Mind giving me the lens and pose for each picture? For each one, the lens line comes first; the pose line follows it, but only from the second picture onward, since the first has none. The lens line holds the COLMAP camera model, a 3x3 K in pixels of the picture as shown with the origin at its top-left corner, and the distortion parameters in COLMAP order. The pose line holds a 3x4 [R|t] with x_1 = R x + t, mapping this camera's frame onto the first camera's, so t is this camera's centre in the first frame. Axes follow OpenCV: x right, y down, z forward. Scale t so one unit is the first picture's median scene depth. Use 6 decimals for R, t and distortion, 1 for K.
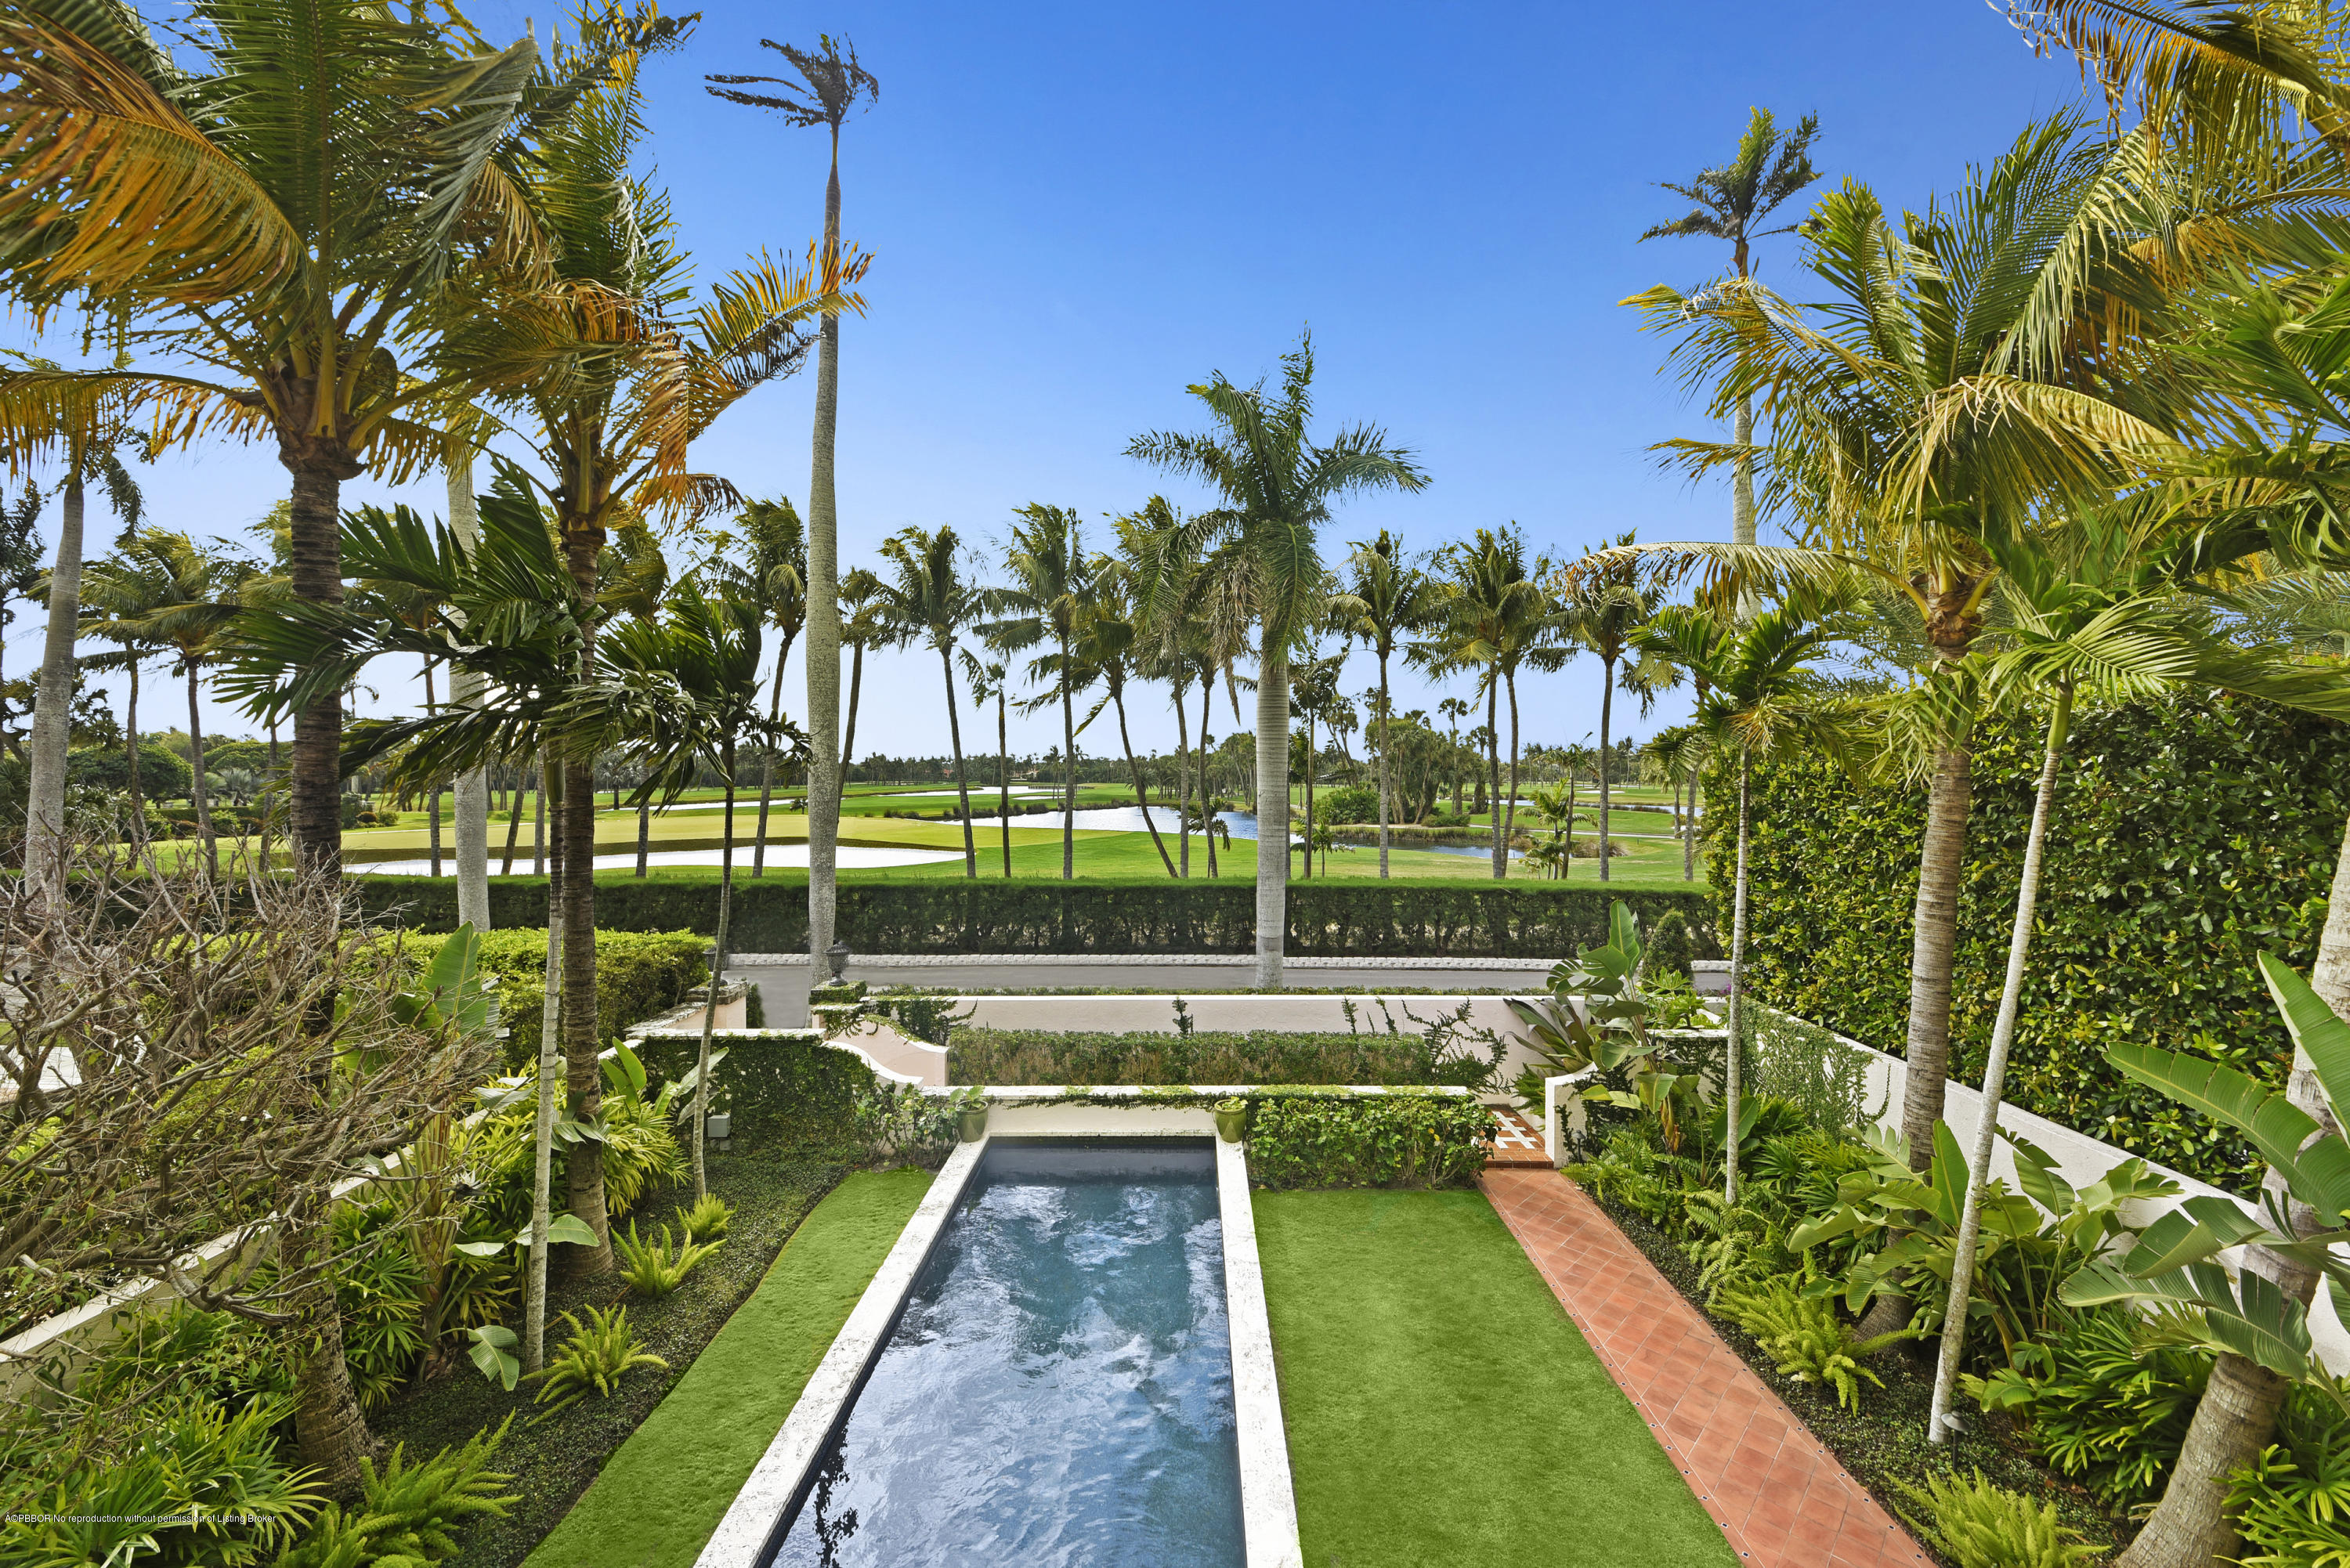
lens RADIAL K [[865.4, 0, 1166.0], [0, 865.4, 786.7], [0, 0, 1]] dist [-0.012412, -0.000249]
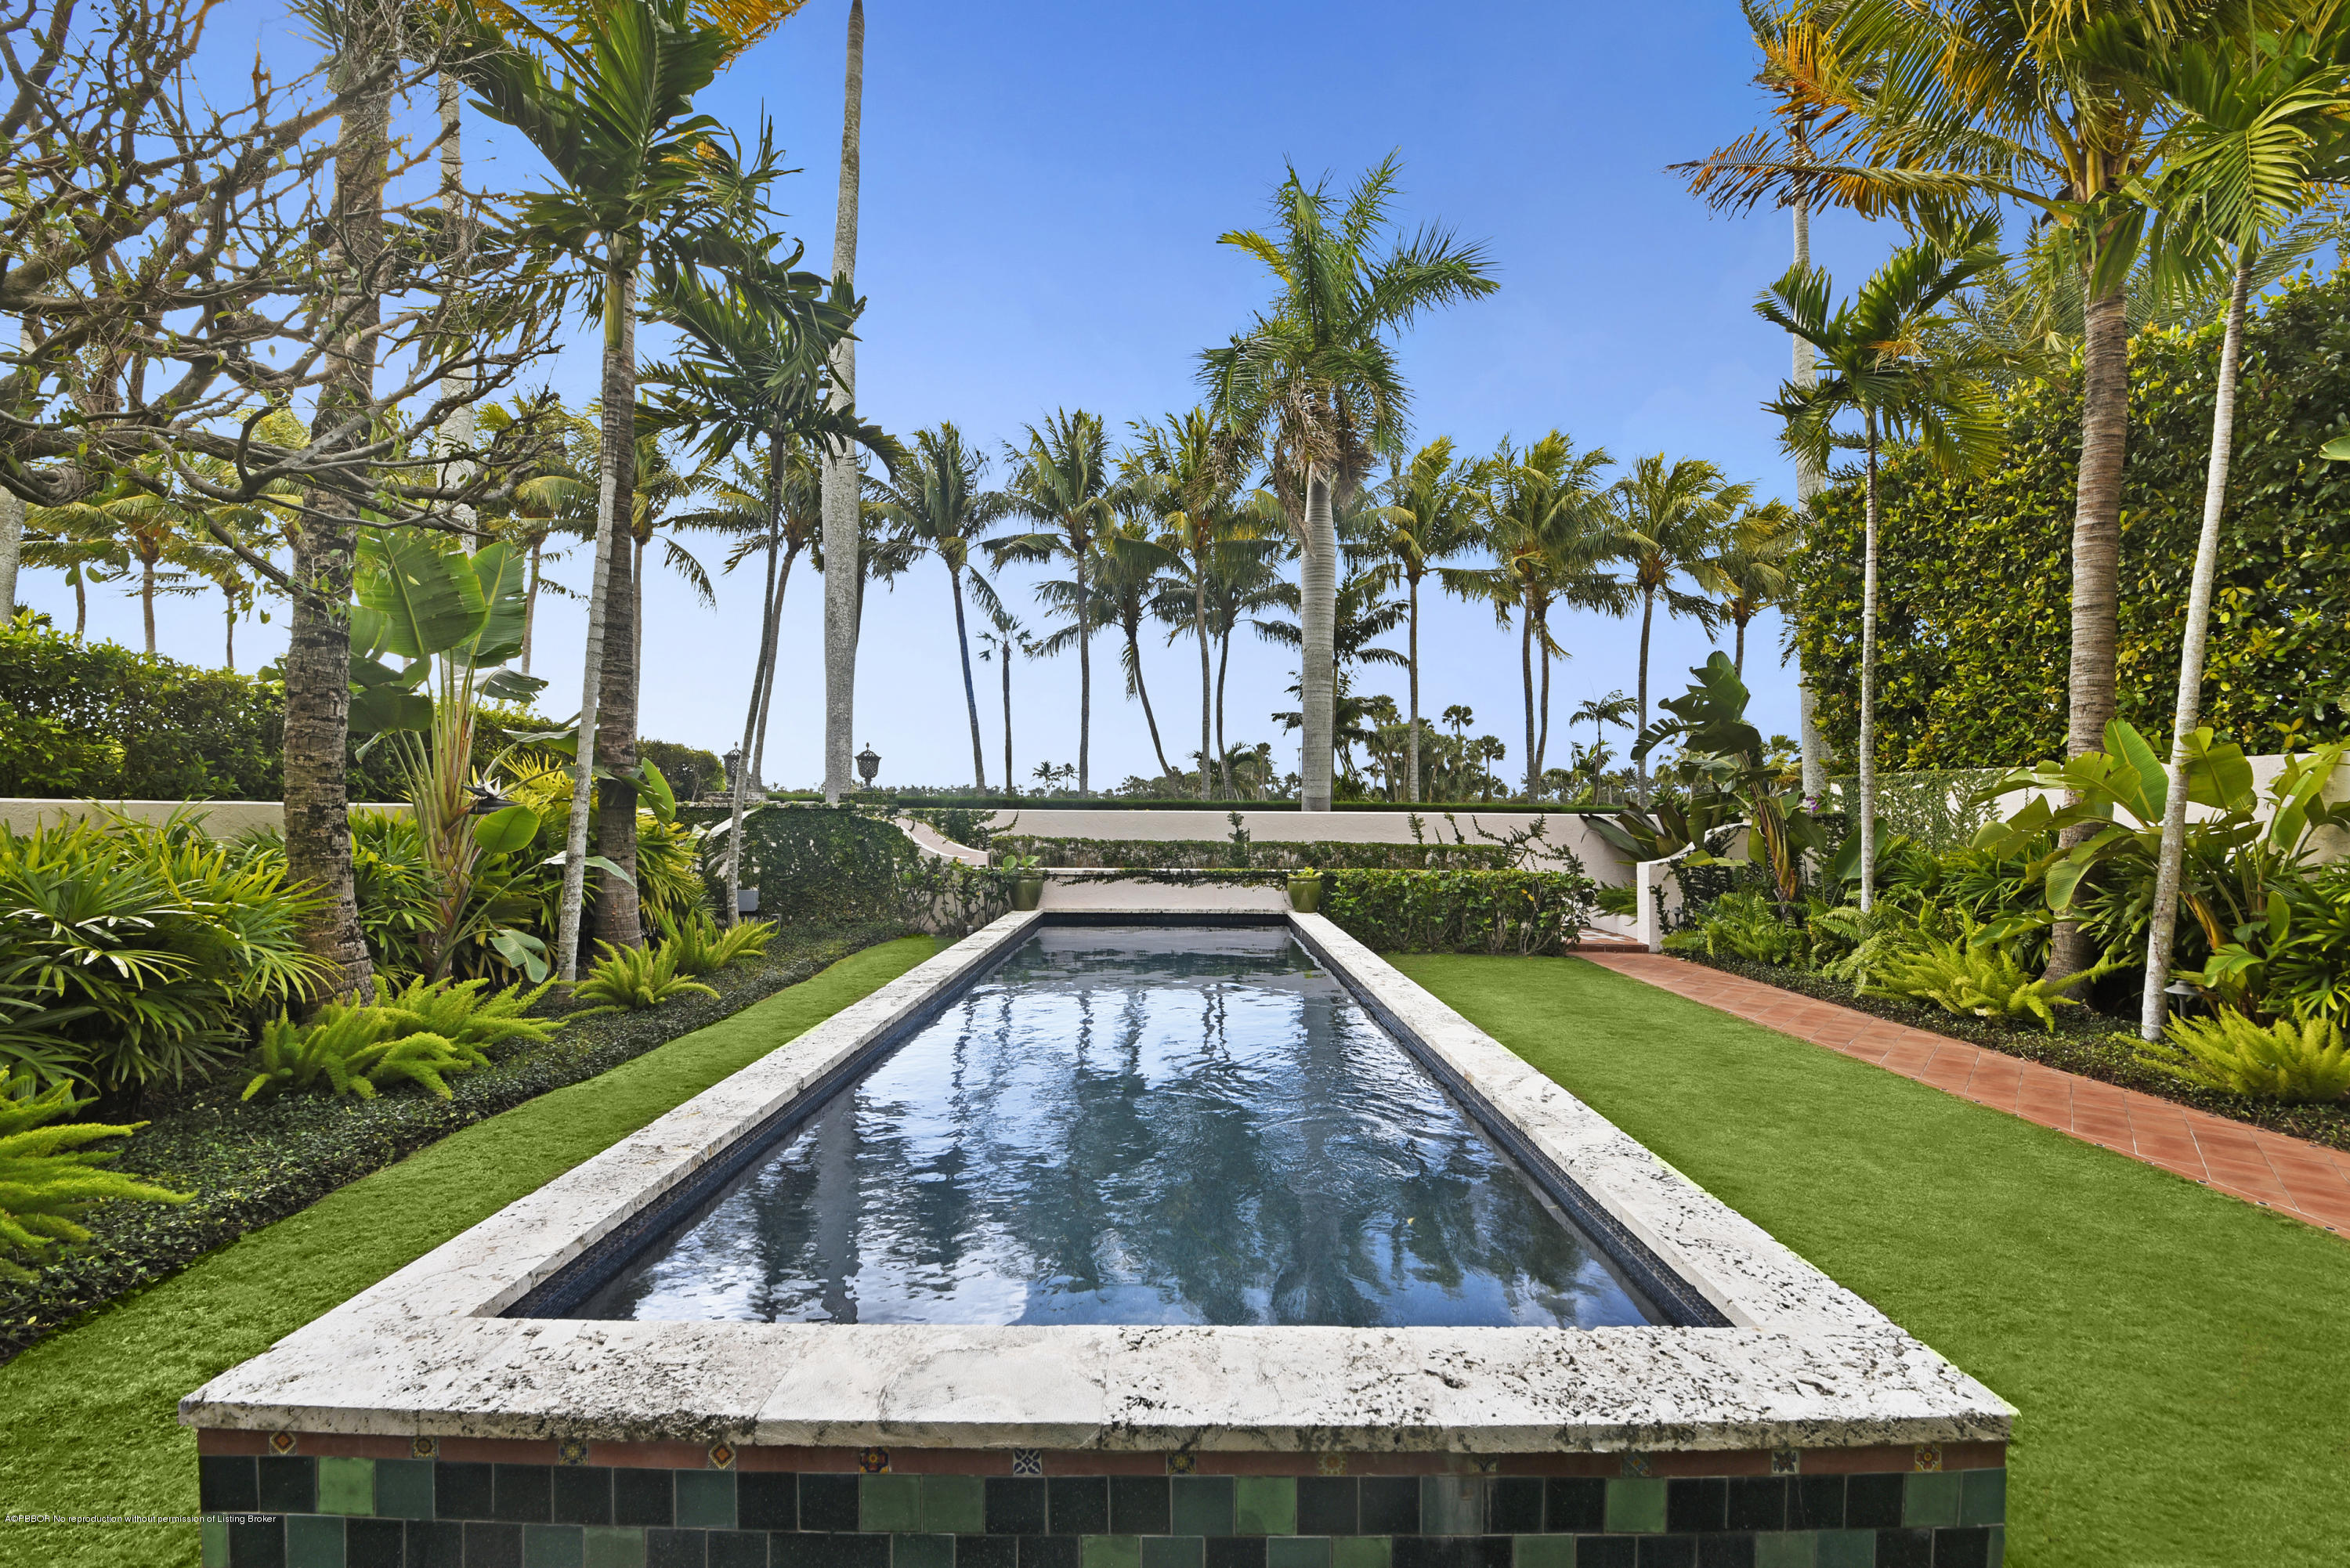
lens RADIAL K [[891.1, 0, 1175.0], [0, 891.1, 784.0], [0, 0, 1]] dist [-0.001371, -0.005484]
pose [[0.999640, 0.013894, 0.022936, -0.086322], [-0.012856, 0.998913, -0.044807, 0.305493], [-0.023534, 0.044496, 0.998732, 0.040936]]
